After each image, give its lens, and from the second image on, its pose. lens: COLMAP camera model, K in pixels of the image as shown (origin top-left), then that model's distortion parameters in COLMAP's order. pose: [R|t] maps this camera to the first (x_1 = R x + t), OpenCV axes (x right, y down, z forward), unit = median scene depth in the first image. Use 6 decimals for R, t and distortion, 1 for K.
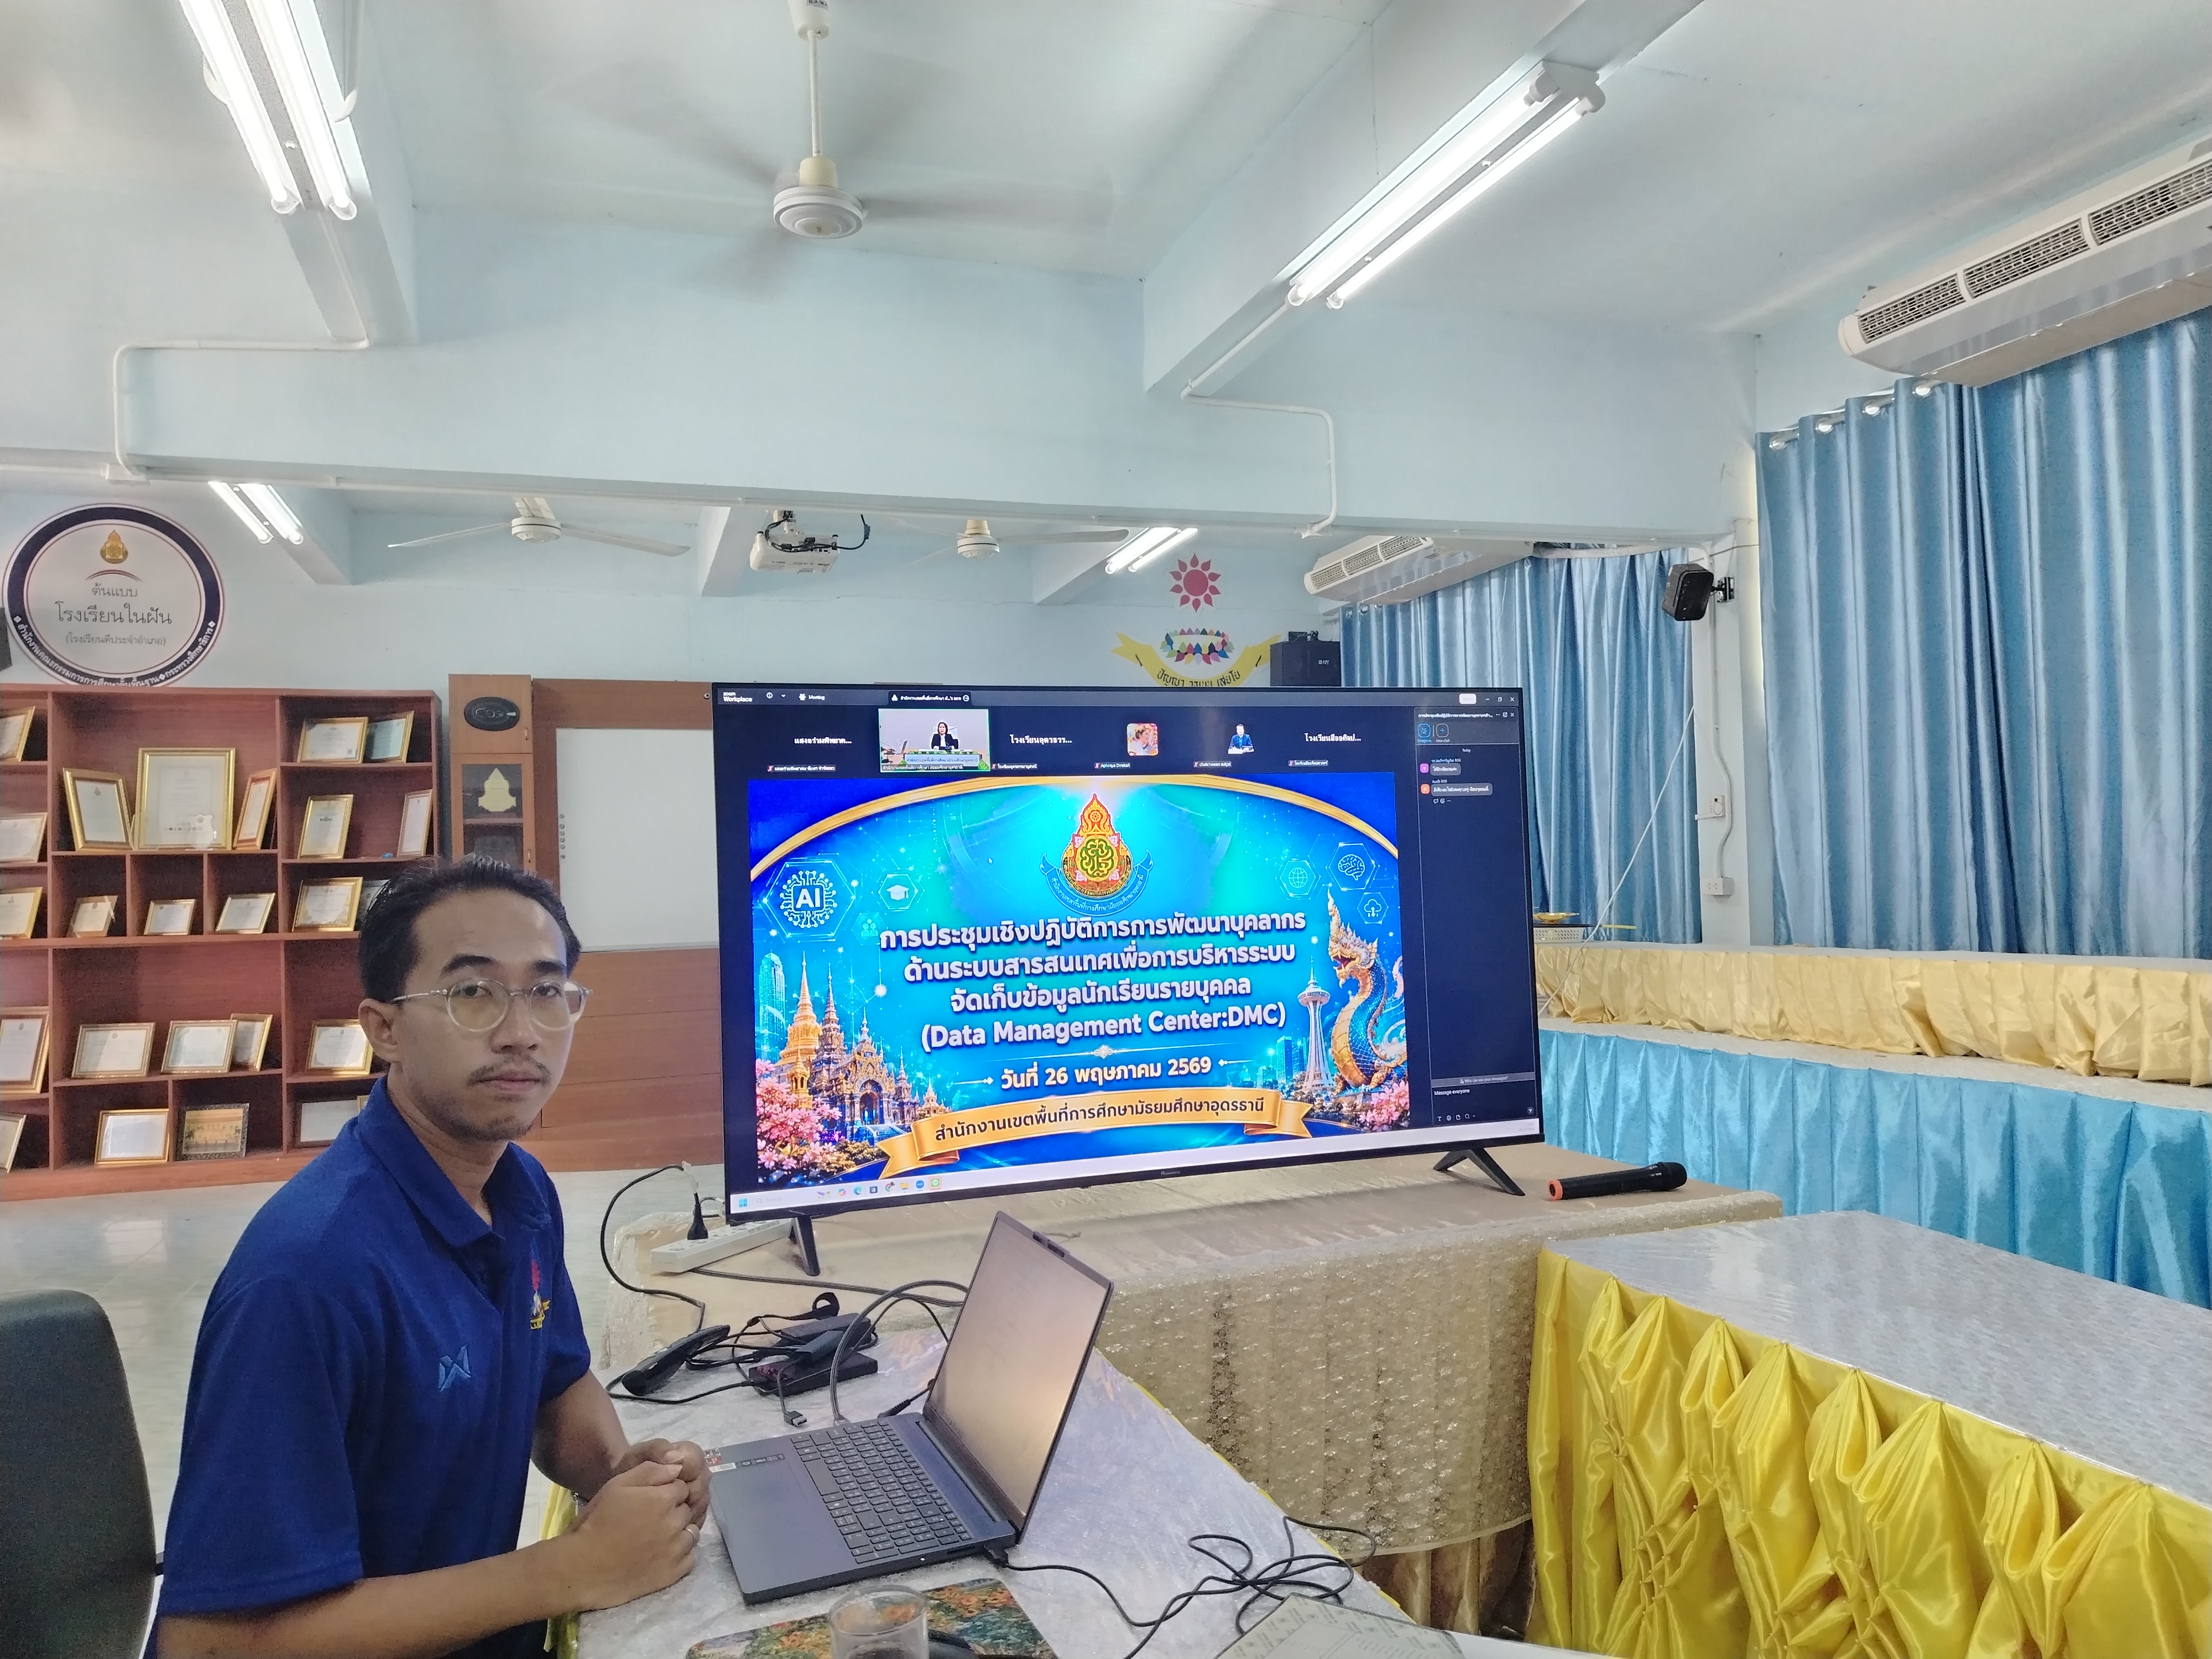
lens RADIAL K [[1517.6, 0, 1105.6], [0, 1517.6, 839.5], [0, 0, 1]] dist [-0.002087, 0.000865]
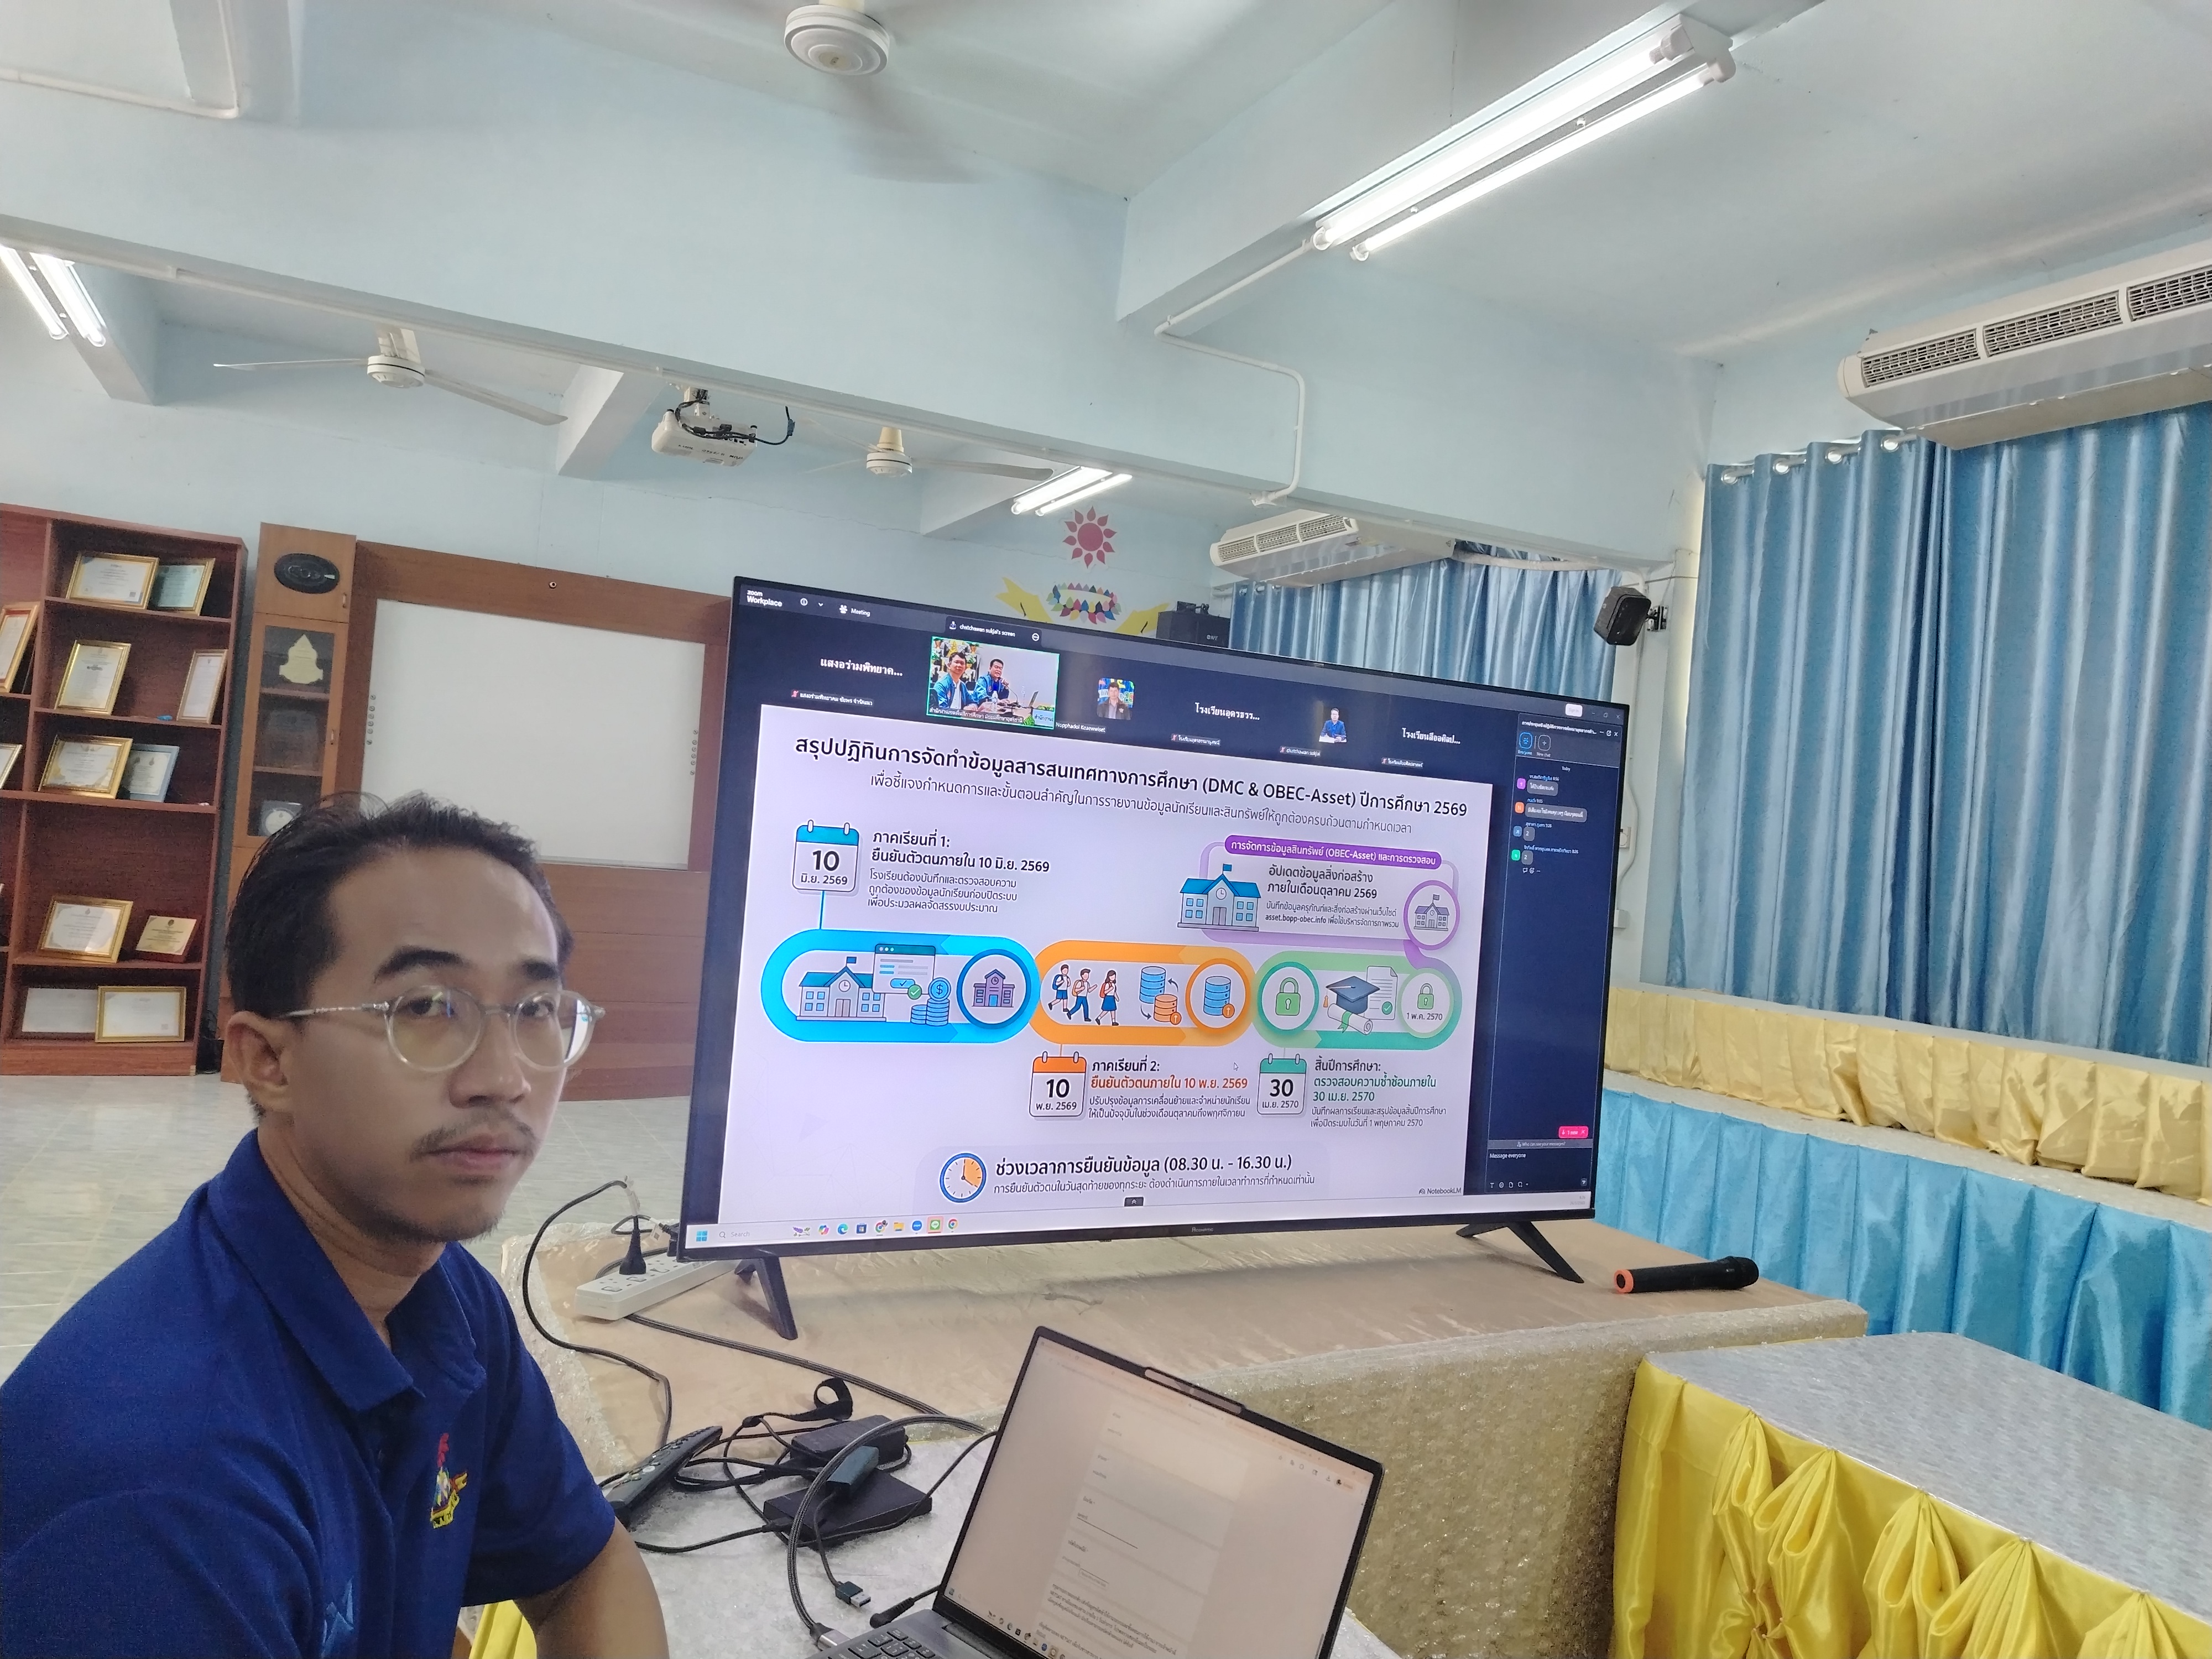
lens RADIAL K [[1517.6, 0, 1103.3], [0, 1517.6, 826.2], [0, 0, 1]] dist [-0.002087, 0.000865]
pose [[0.984587, 0.114154, 0.132506, -0.078634], [-0.116929, 0.993051, 0.013330, -0.003786], [-0.130063, -0.028618, 0.991093, 0.094809]]
